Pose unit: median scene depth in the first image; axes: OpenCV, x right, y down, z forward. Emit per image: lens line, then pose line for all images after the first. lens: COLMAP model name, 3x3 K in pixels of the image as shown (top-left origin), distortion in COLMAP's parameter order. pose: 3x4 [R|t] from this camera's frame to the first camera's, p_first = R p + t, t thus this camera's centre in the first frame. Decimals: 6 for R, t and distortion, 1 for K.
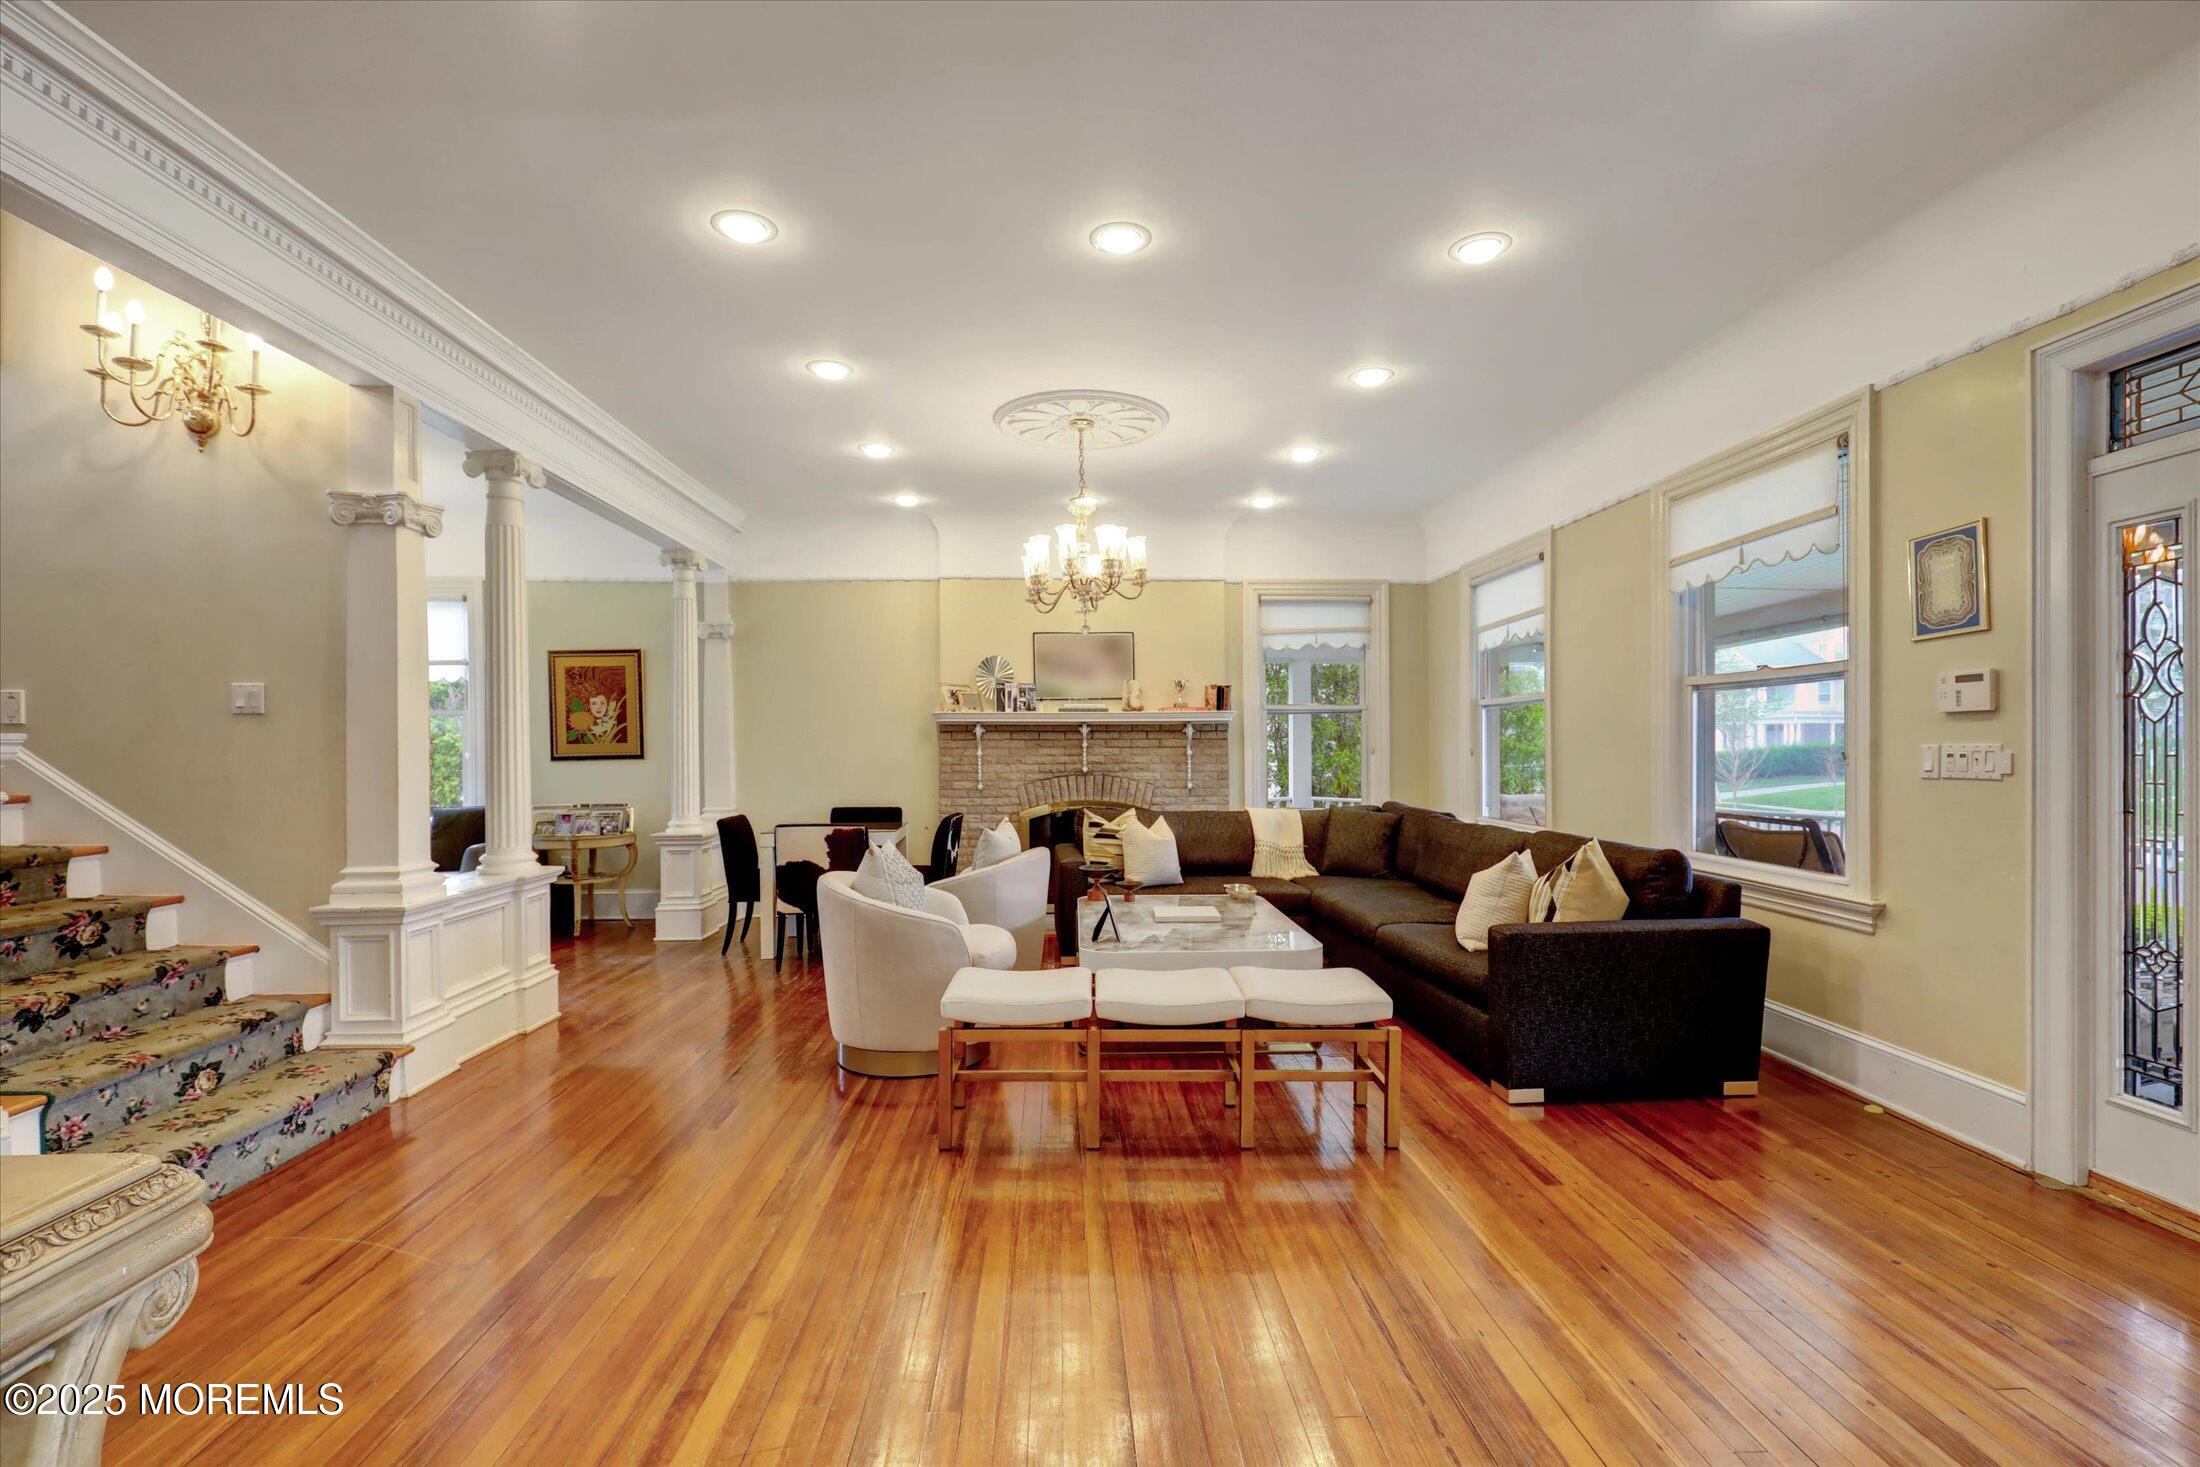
lens RADIAL K [[1000.3, 0, 1103.4], [0, 1000.3, 752.6], [0, 0, 1]] dist [0.016537, 0.000265]
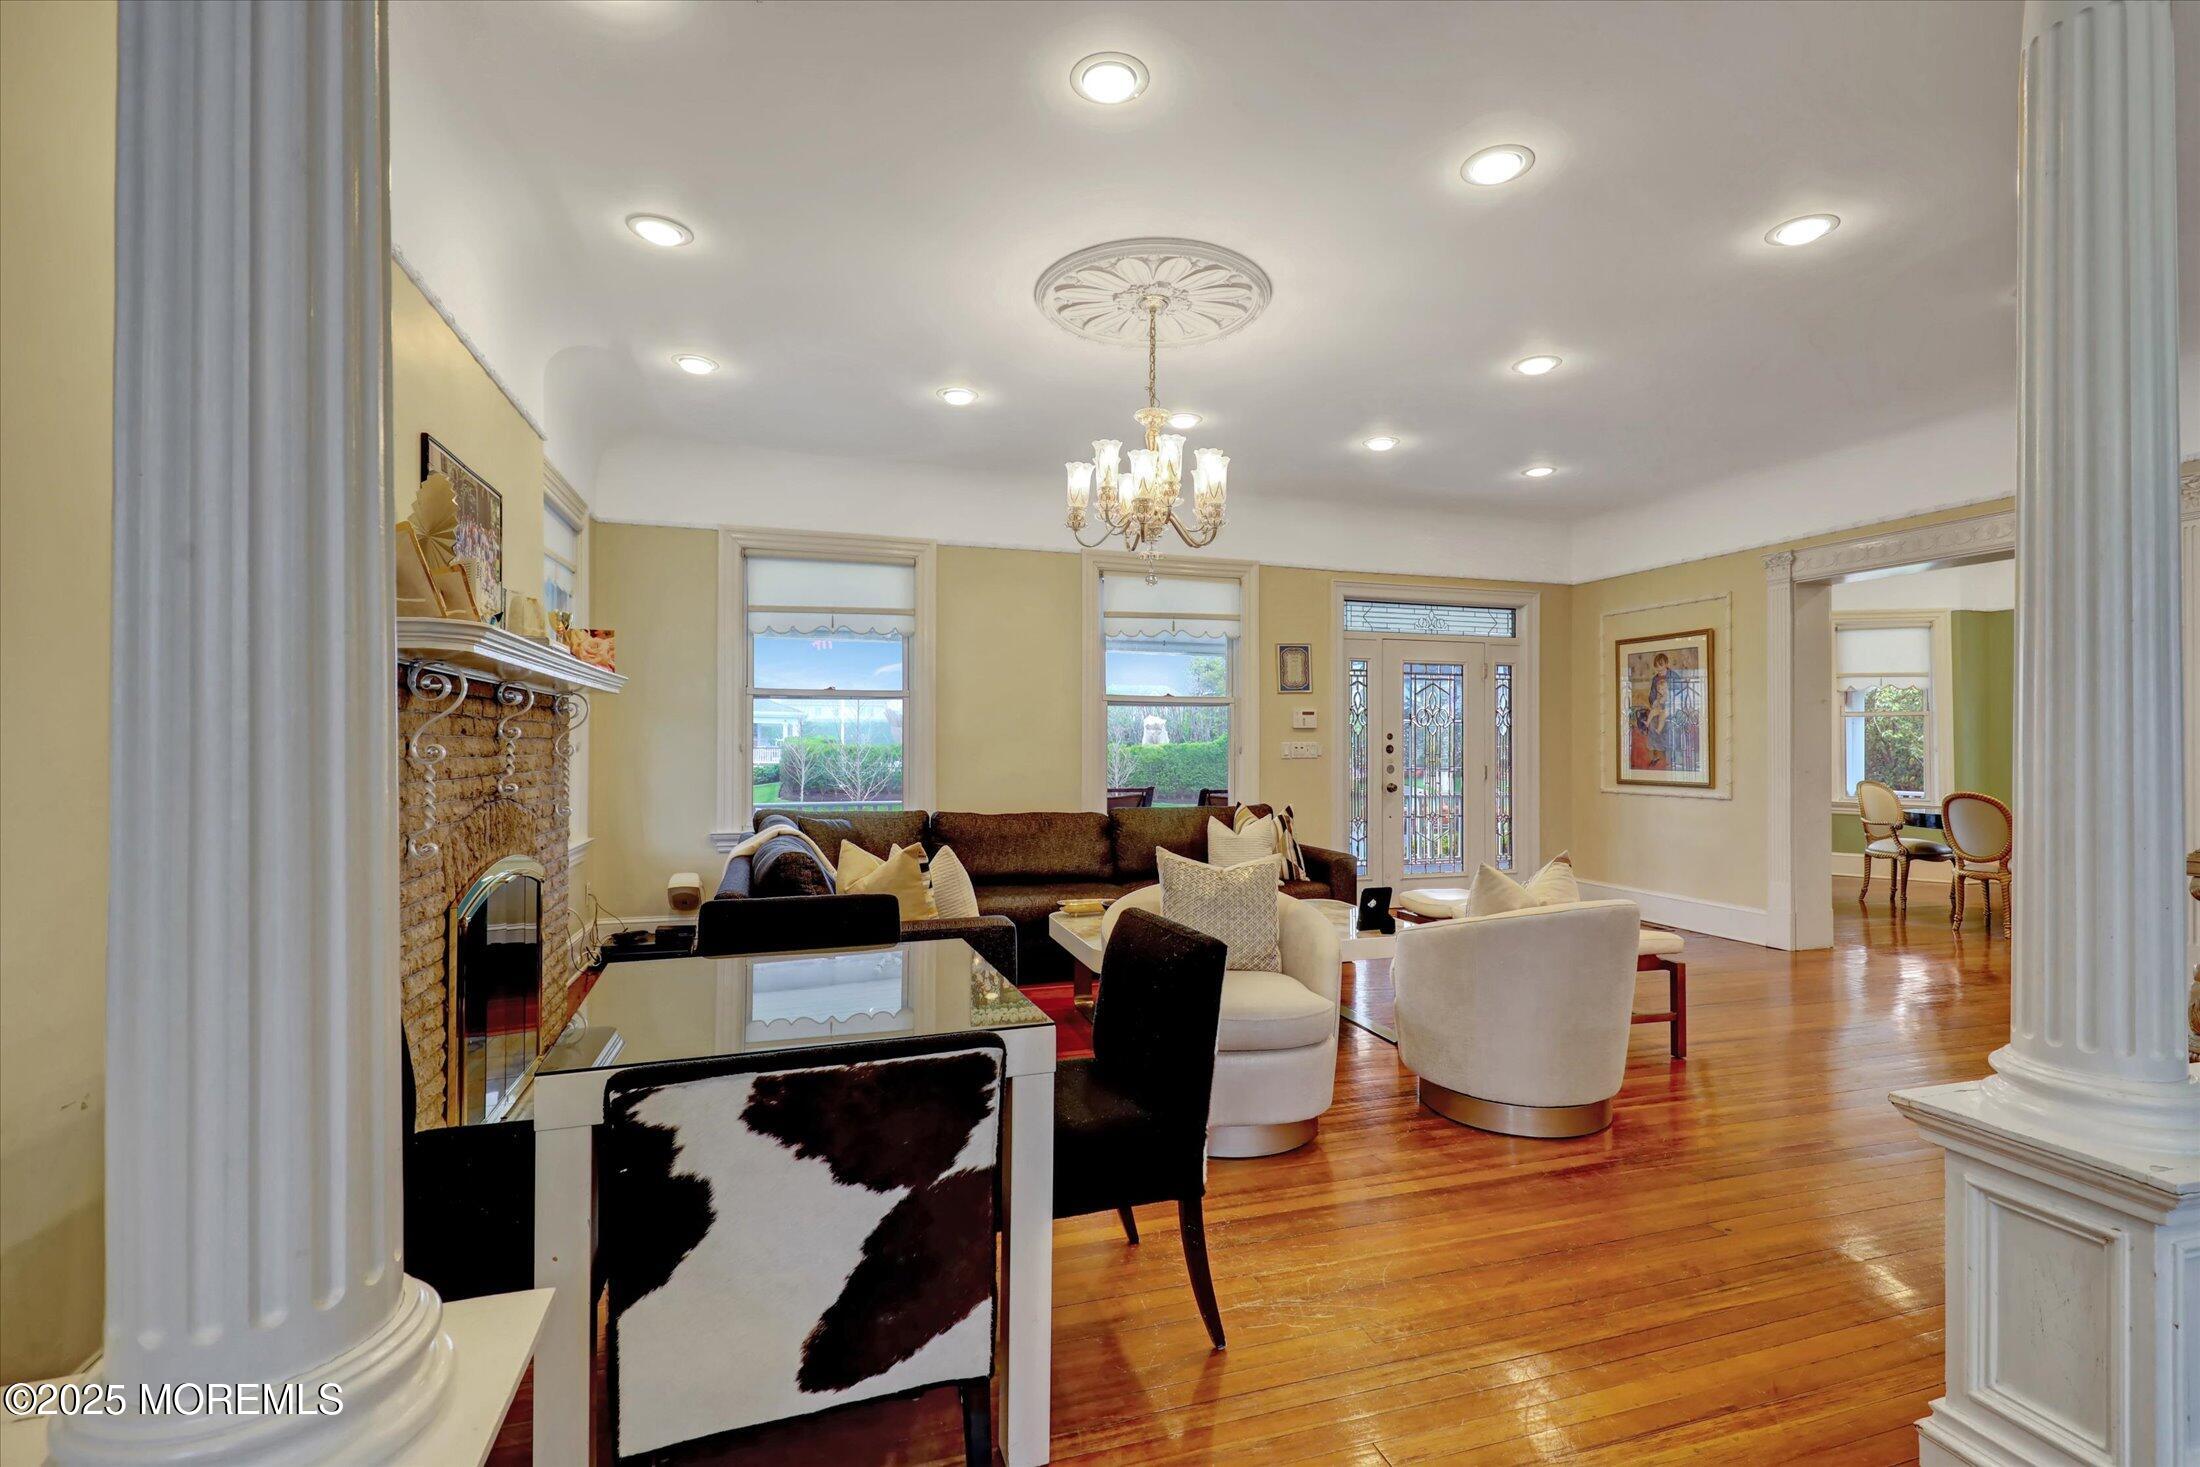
lens RADIAL K [[1001.5, 0, 1104.0], [0, 1001.5, 738.3], [0, 0, 1]] dist [-0.008282, -0.000273]
pose [[-0.245452, 0.009702, 0.969360, -0.560824], [0.004815, 0.999950, -0.008789, 0.000244], [-0.969397, 0.002510, -0.245486, 0.941181]]
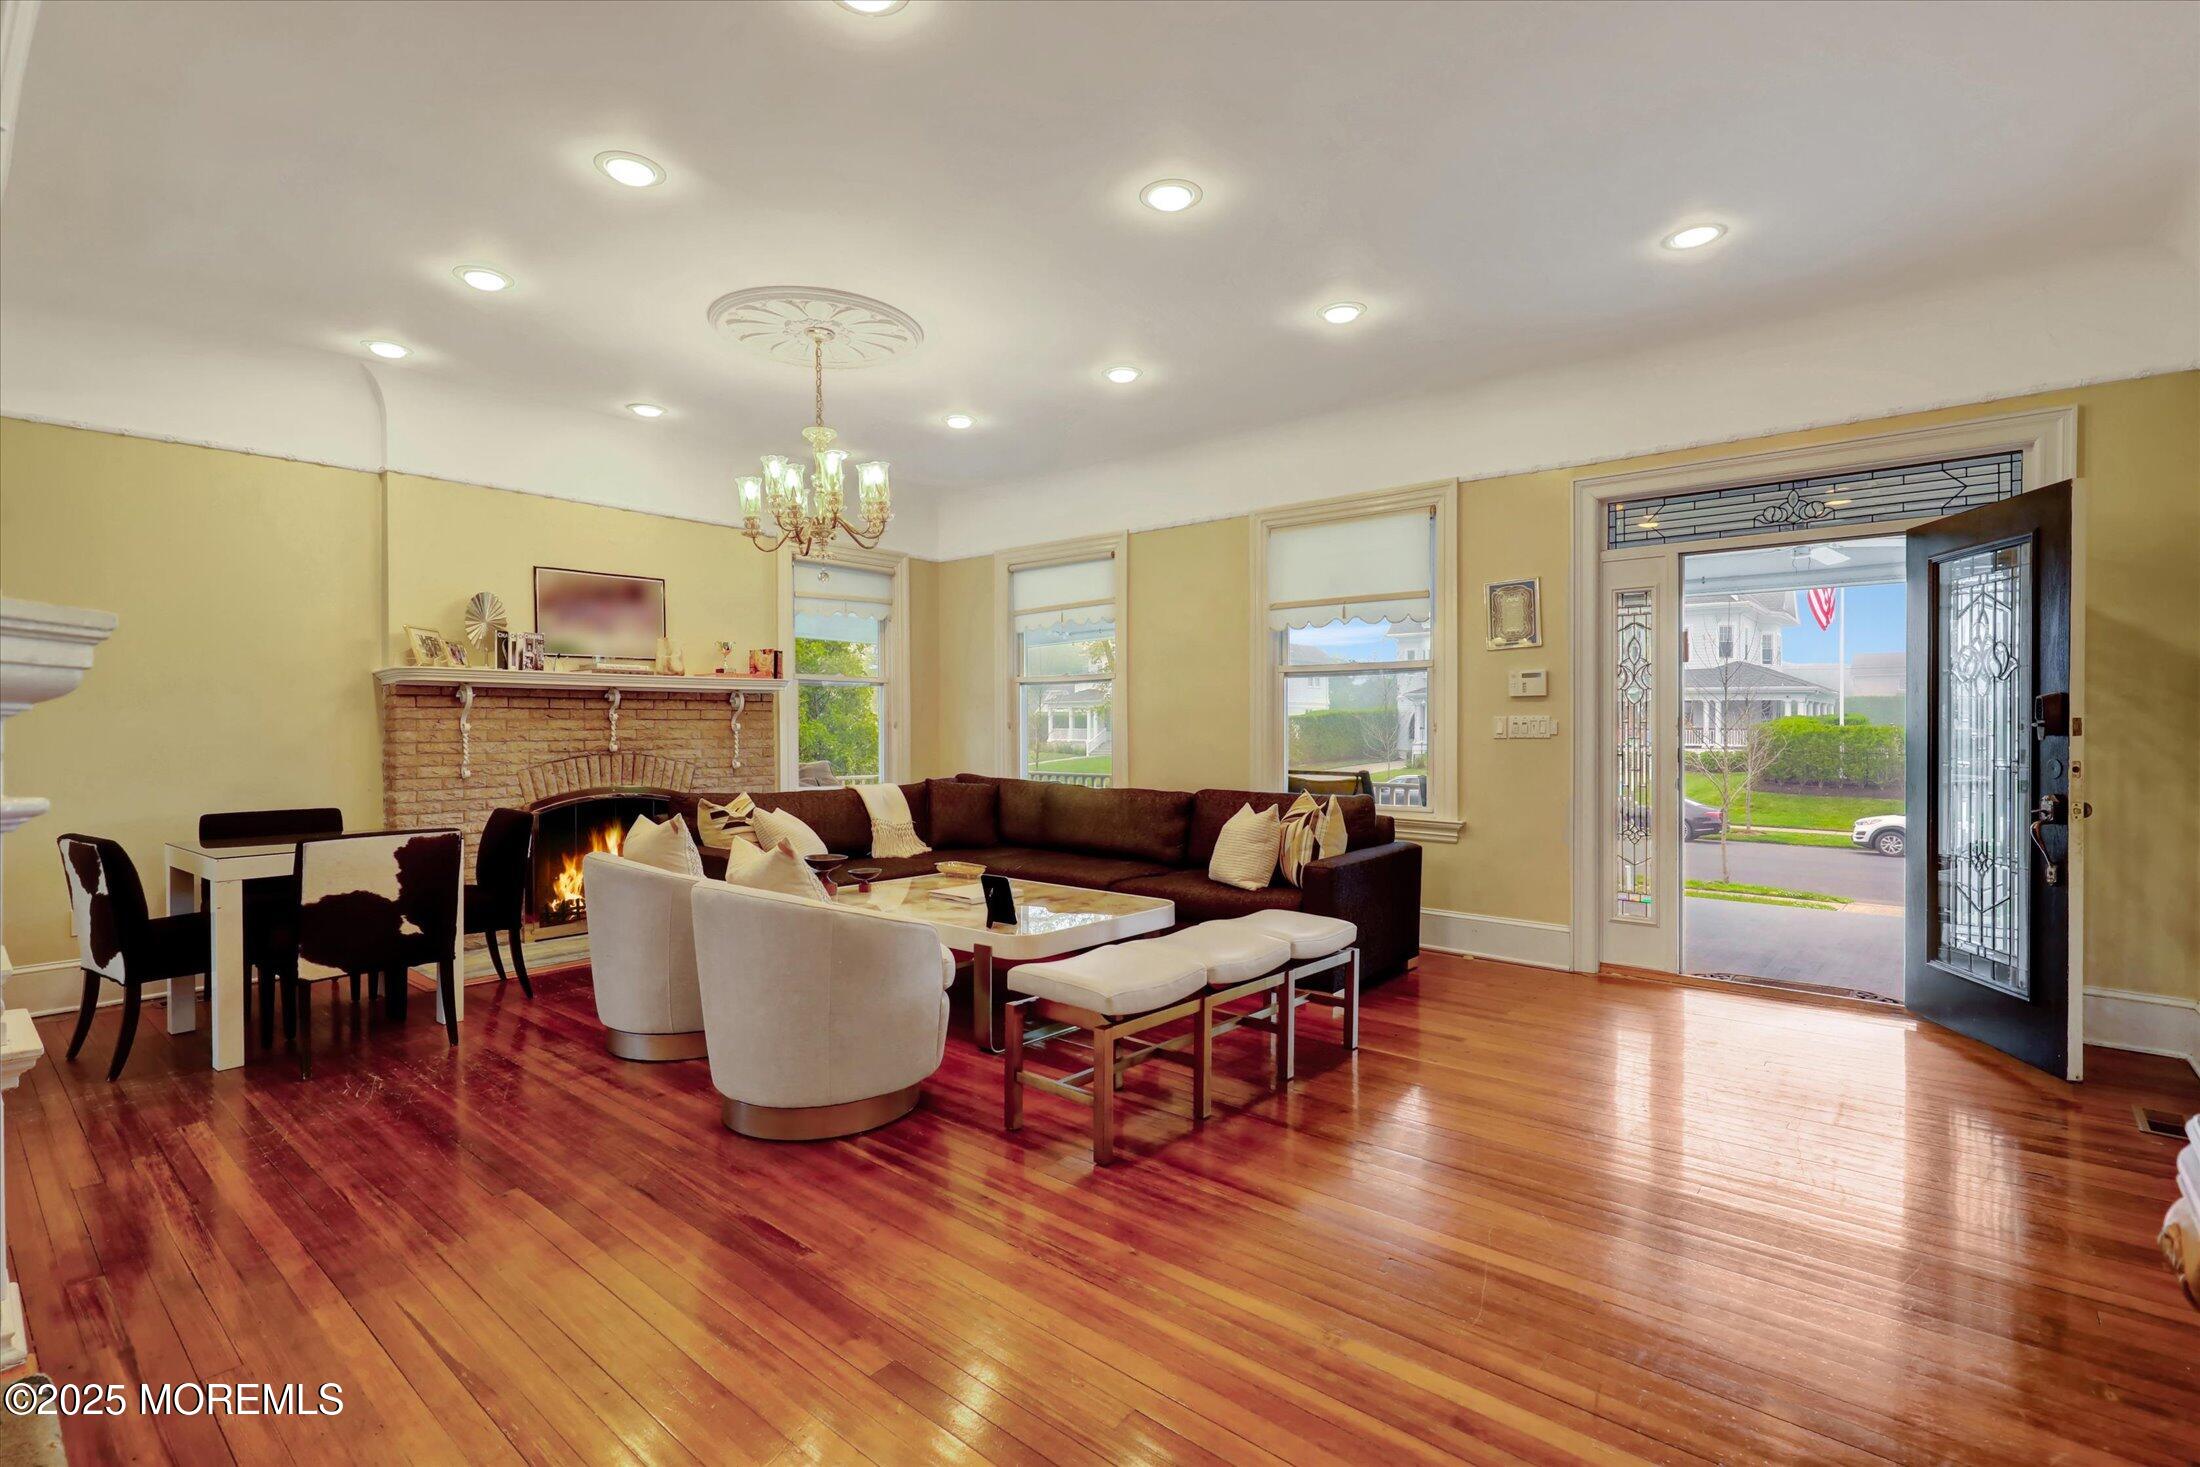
lens RADIAL K [[1033.4, 0, 1100.0], [0, 1033.4, 733.5], [0, 0, 1]] dist [-0.000975, -0.000086]
pose [[0.686157, -0.002409, 0.727450, -0.382592], [0.003218, 0.999995, 0.000276, 0.007635], [-0.727447, 0.002151, 0.686161, 0.177614]]
